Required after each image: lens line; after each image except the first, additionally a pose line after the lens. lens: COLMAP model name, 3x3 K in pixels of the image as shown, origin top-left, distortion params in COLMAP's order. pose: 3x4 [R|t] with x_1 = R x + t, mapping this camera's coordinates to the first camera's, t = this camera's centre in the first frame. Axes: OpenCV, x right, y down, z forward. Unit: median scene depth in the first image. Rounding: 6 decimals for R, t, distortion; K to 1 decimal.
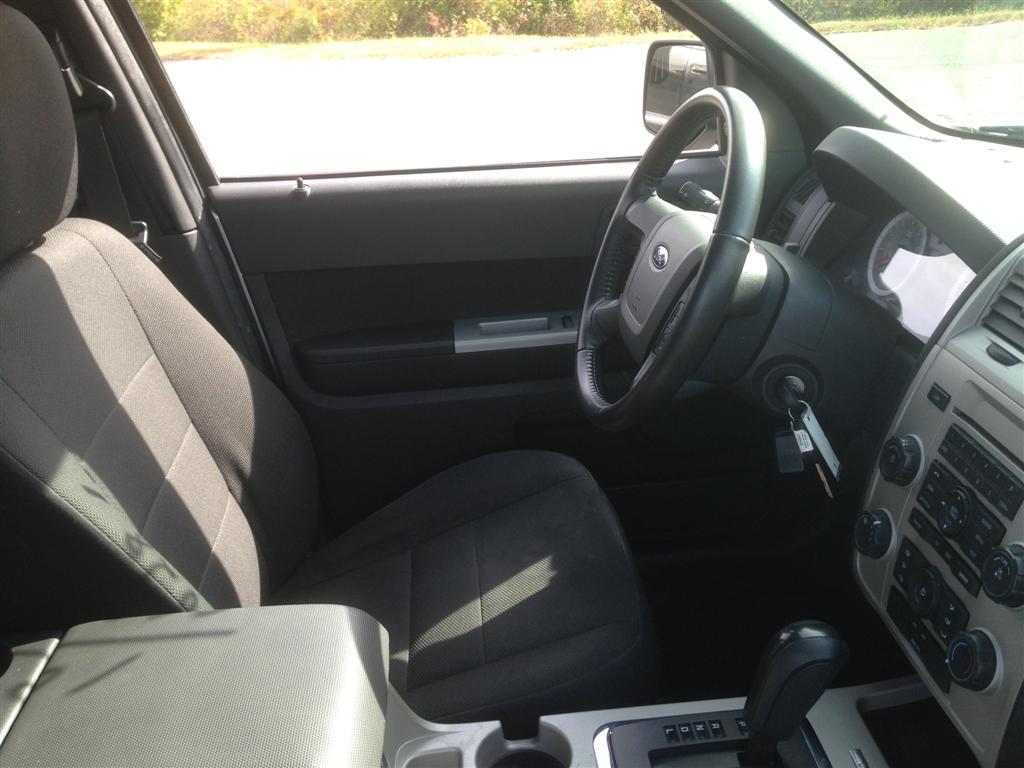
lens RADIAL K [[920.0, 0, 516.4], [0, 920.0, 374.2], [0, 0, 1]] dist [0.176517, -0.315394]
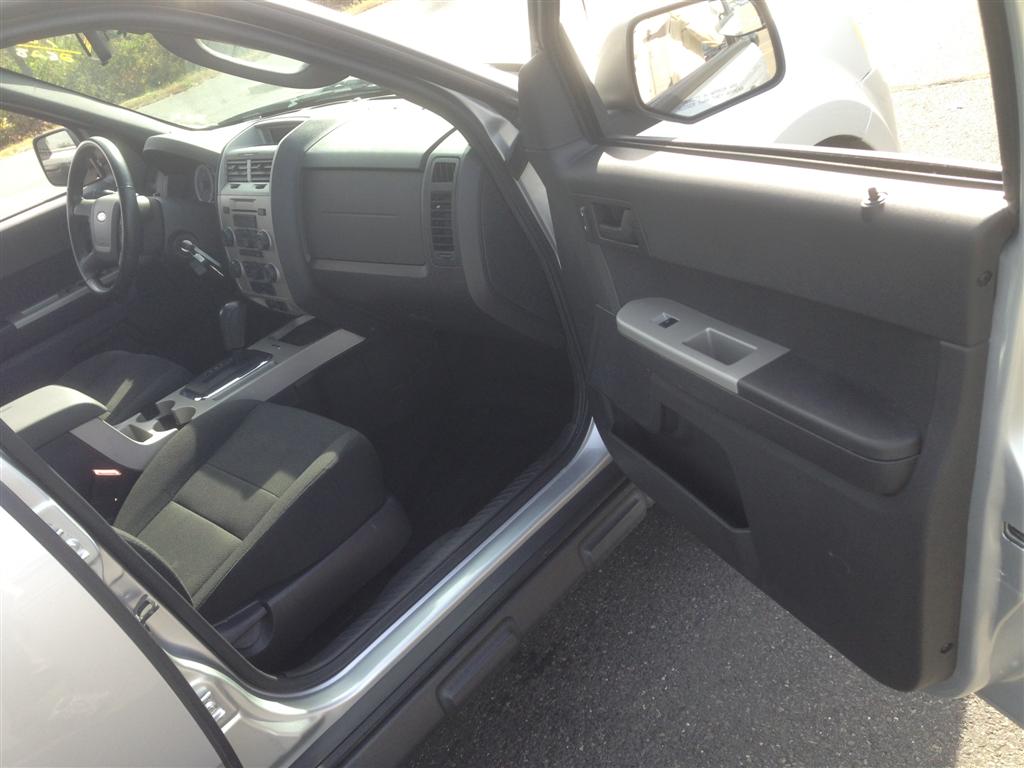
lens RADIAL K [[954.2, 0, 572.2], [0, 954.2, 396.9], [0, 0, 1]] dist [0.035189, -0.091769]
pose [[0.719659, -0.458107, 0.521756, -0.377429], [0.477569, 0.872058, 0.106965, 0.481650], [-0.504003, 0.172196, 0.846362, -1.258926]]
